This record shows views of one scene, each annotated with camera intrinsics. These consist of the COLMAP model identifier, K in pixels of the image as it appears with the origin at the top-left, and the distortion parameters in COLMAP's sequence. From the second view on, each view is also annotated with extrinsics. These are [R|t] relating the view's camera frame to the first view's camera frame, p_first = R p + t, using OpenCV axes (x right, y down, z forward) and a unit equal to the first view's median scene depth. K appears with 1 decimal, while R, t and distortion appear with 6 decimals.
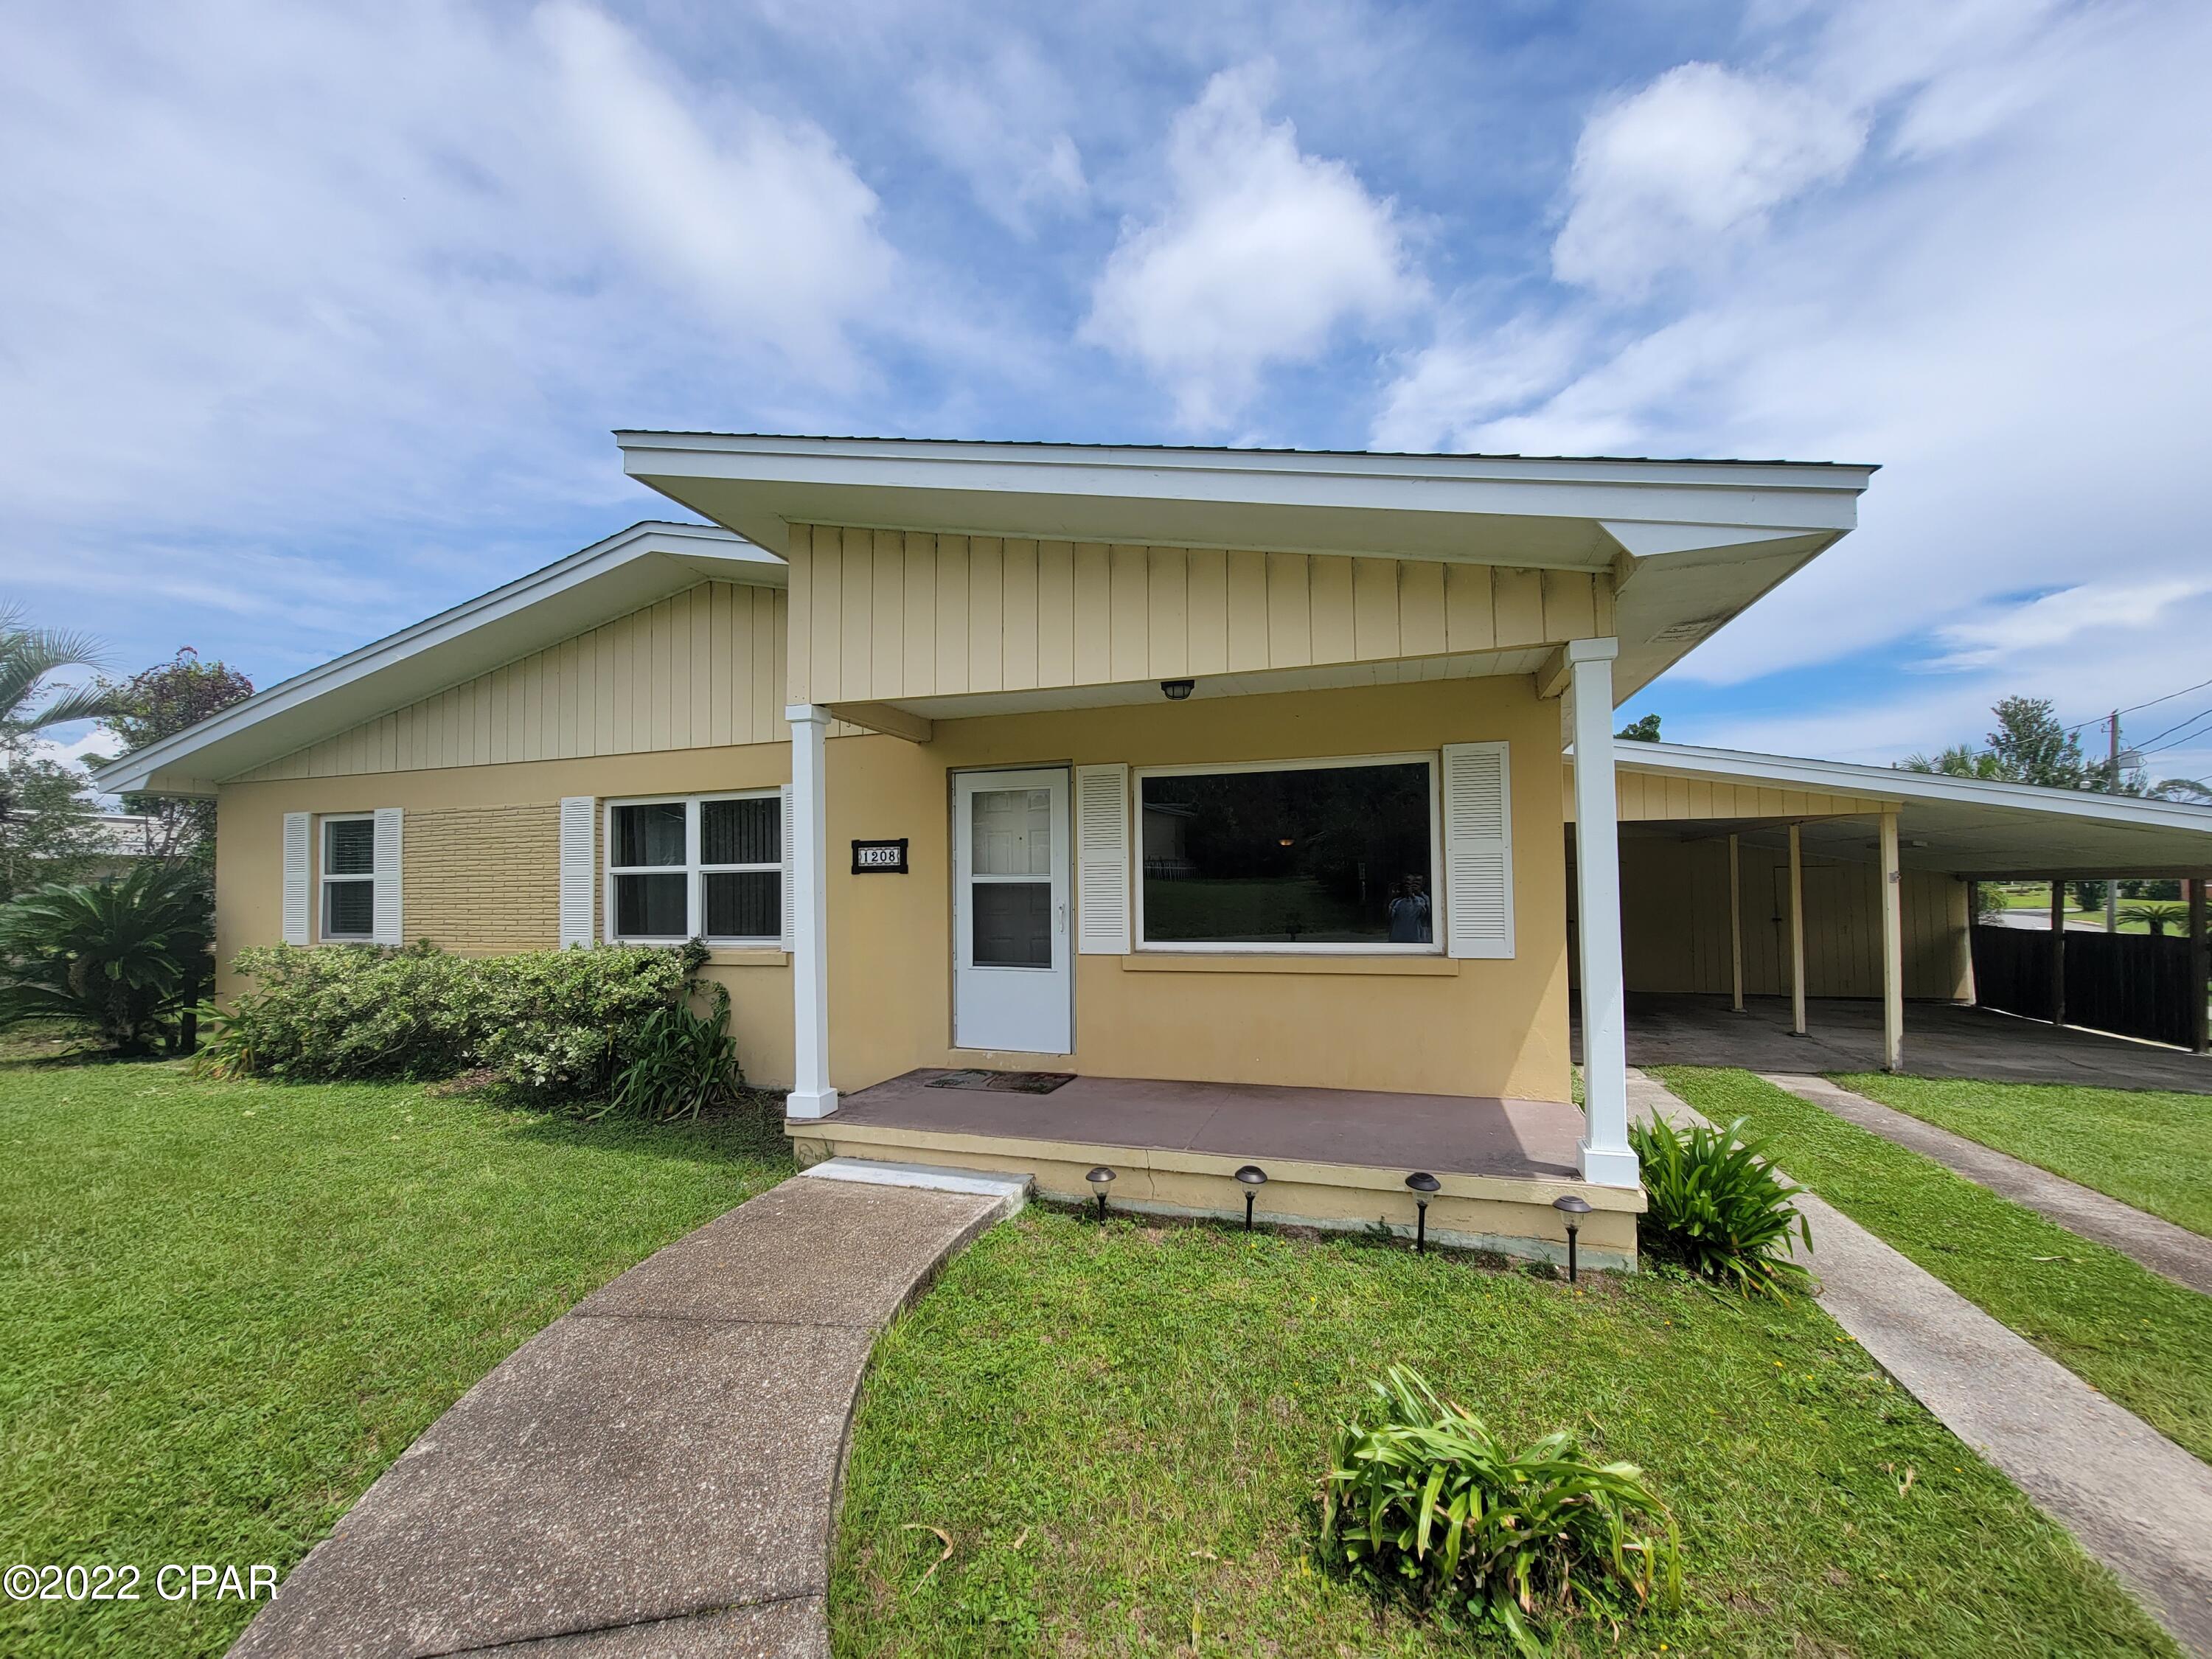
lens RADIAL K [[905.0, 0, 1097.2], [0, 905.0, 863.1], [0, 0, 1]] dist [-0.002634, 0.000766]
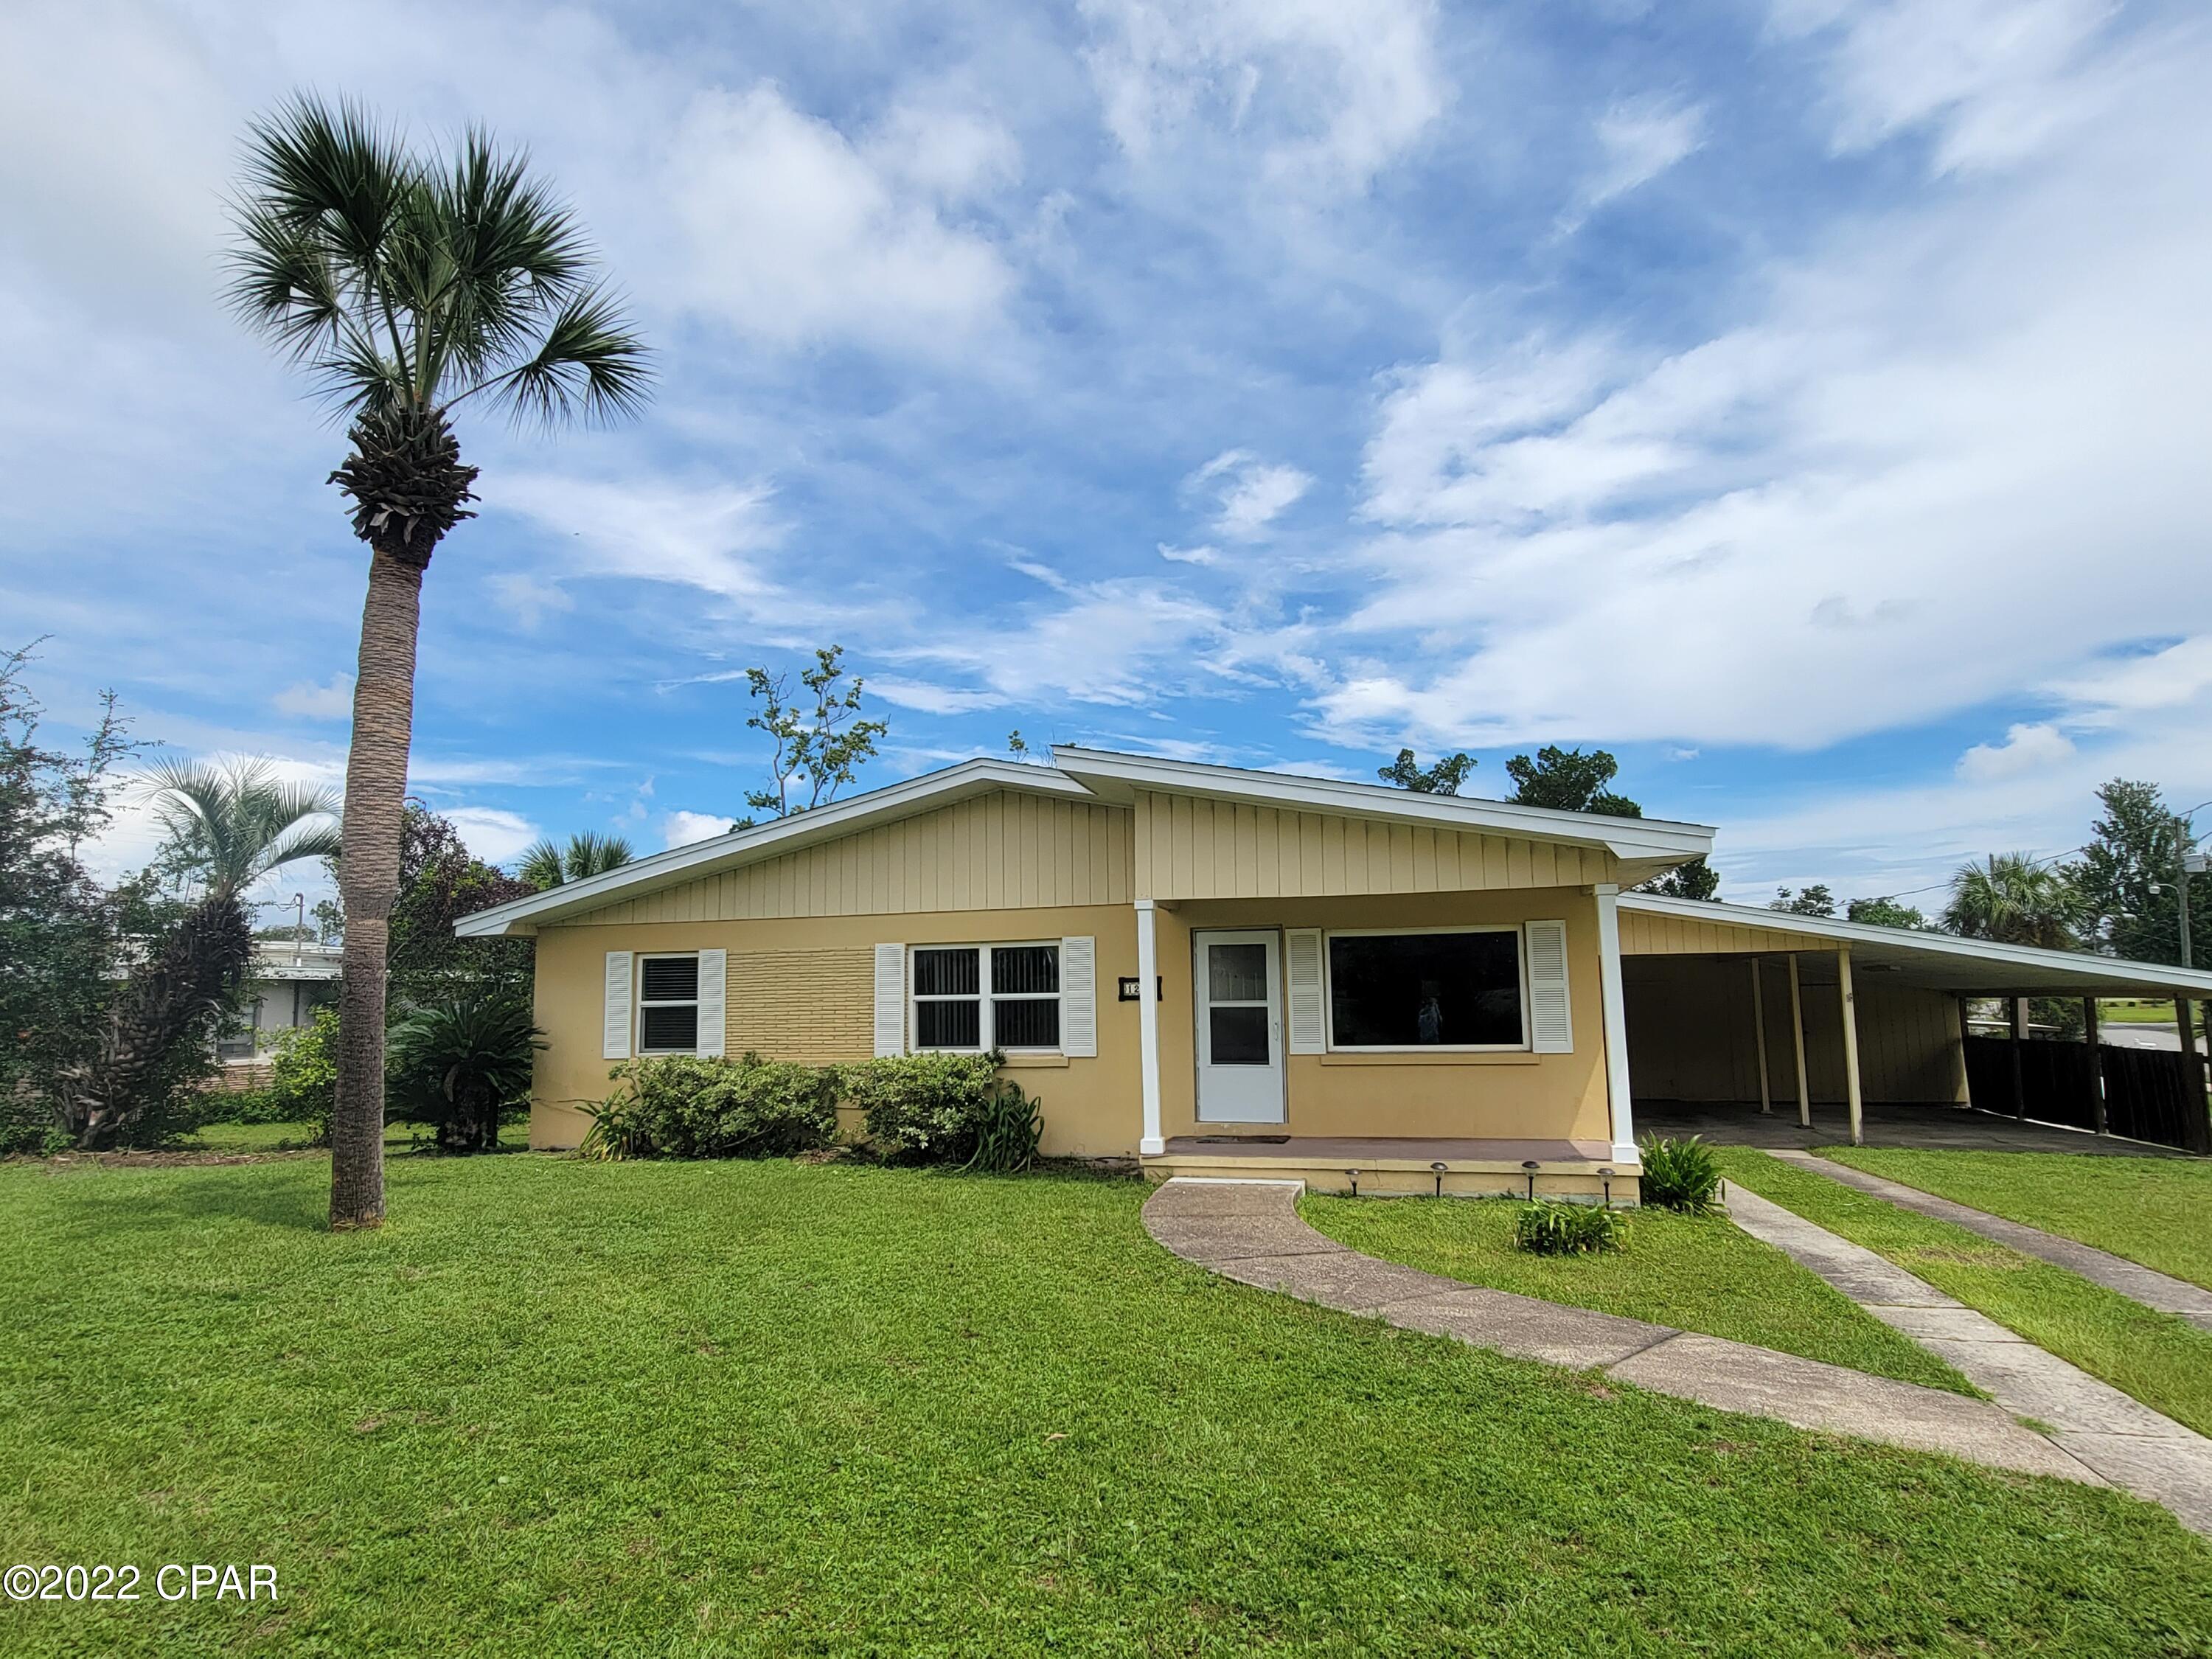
lens RADIAL K [[1054.9, 0, 1148.8], [0, 1054.9, 889.7], [0, 0, 1]] dist [-0.001926, 0.000265]
pose [[0.998470, 0.001276, 0.055273, -0.315316], [0.003178, 0.996755, -0.080426, -0.029099], [-0.055196, 0.080479, 0.995227, -0.675489]]
